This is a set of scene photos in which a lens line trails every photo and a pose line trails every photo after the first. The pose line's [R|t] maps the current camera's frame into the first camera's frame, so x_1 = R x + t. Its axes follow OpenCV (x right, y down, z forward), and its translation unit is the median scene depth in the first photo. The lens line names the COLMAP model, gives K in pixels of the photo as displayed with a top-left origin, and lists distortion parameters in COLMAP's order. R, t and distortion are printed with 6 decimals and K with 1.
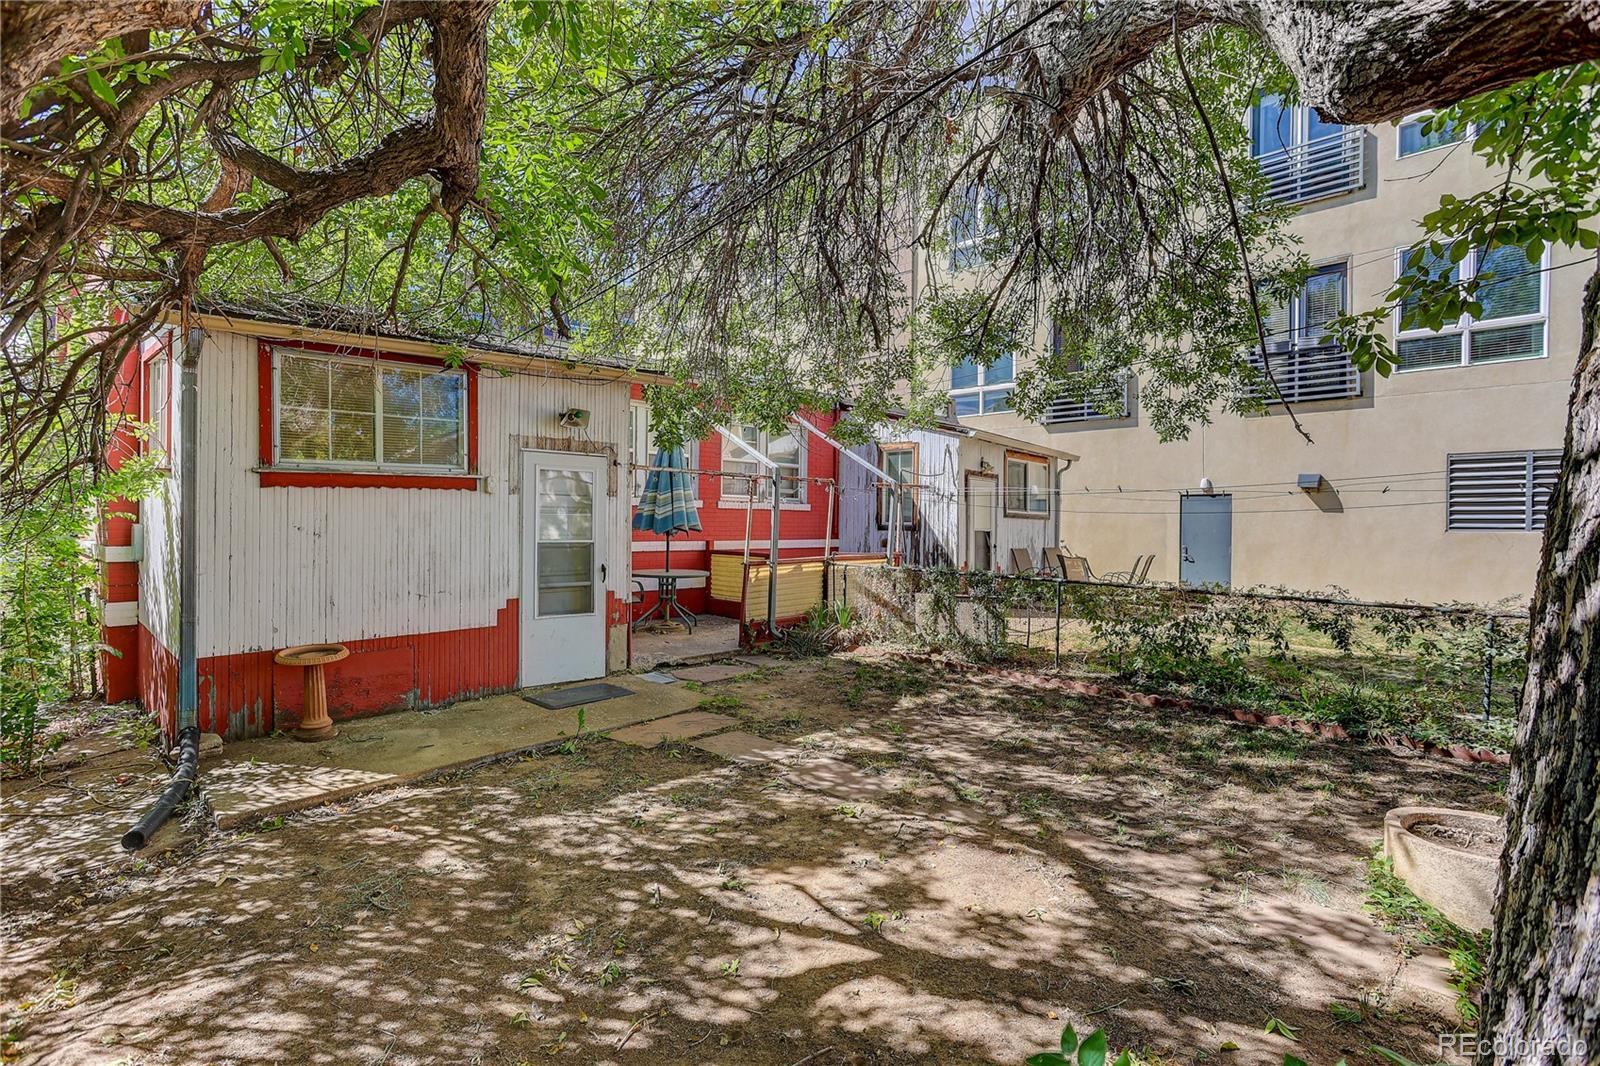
lens RADIAL K [[773.6, 0, 794.8], [0, 773.6, 535.7], [0, 0, 1]] dist [-0.020019, 0.001646]
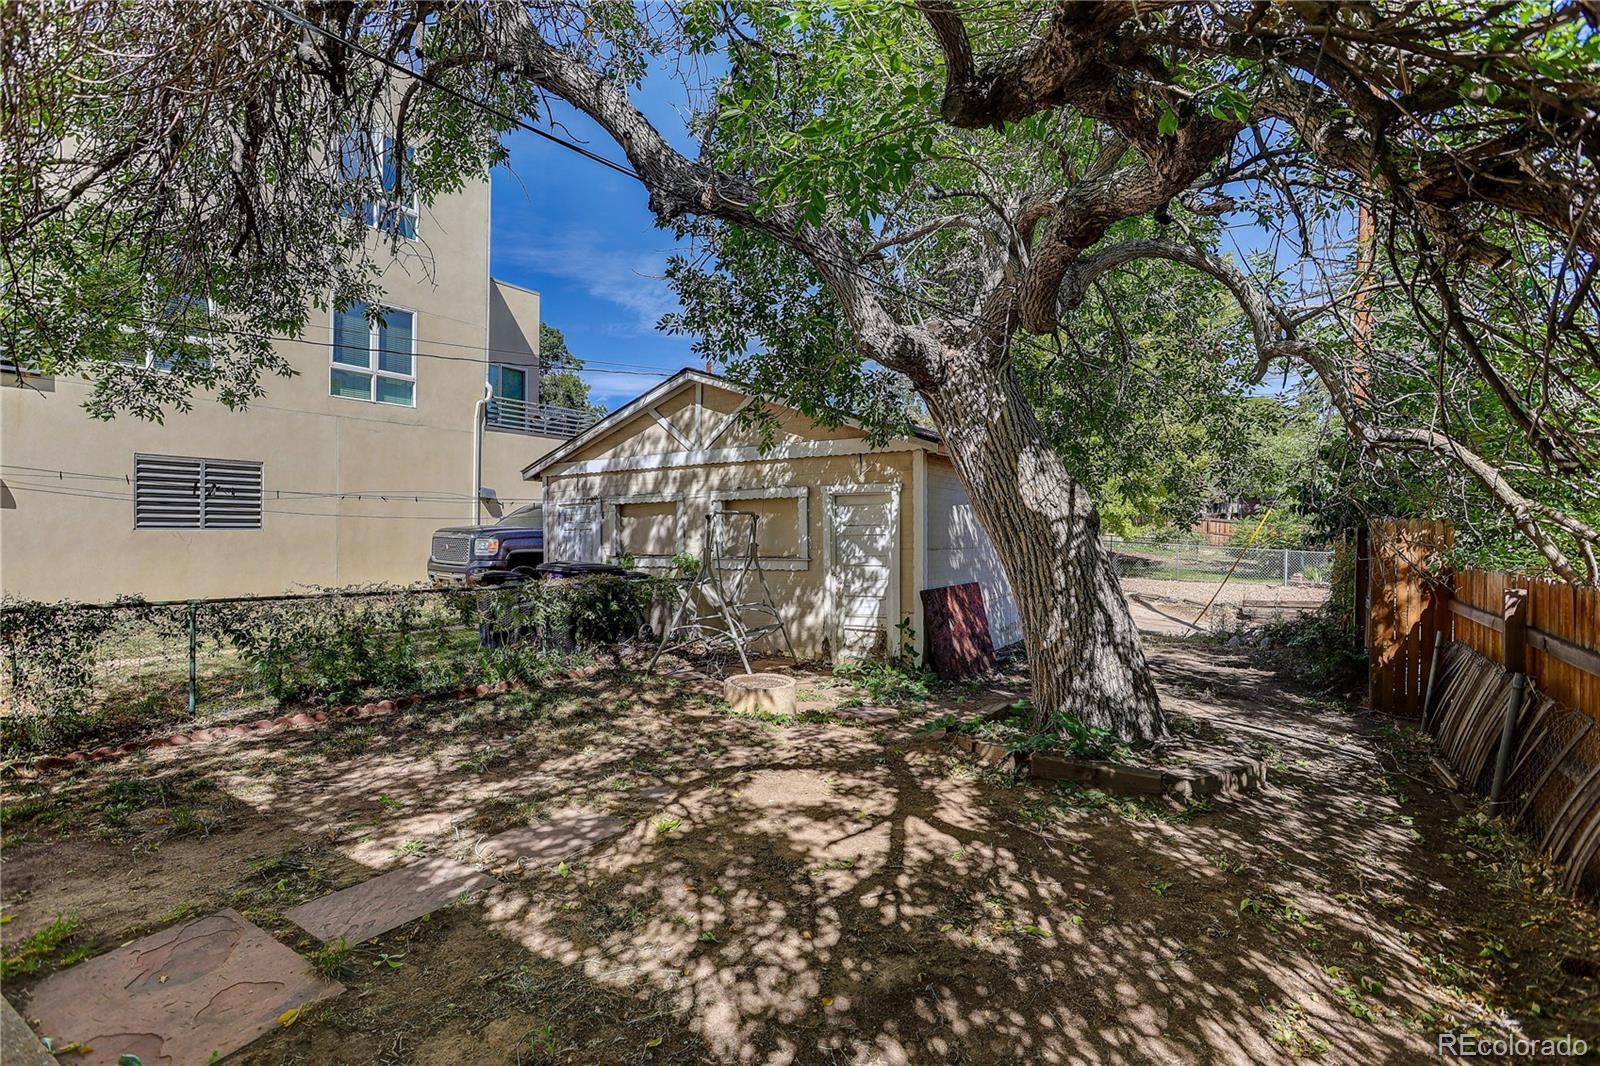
lens RADIAL K [[773.6, 0, 794.4], [0, 773.6, 532.1], [0, 0, 1]] dist [-0.020019, 0.001646]
pose [[-0.211399, -0.003396, 0.977394, -1.012273], [-0.001695, 0.999994, 0.003108, -0.022033], [-0.977398, -0.001000, -0.211403, 1.162785]]
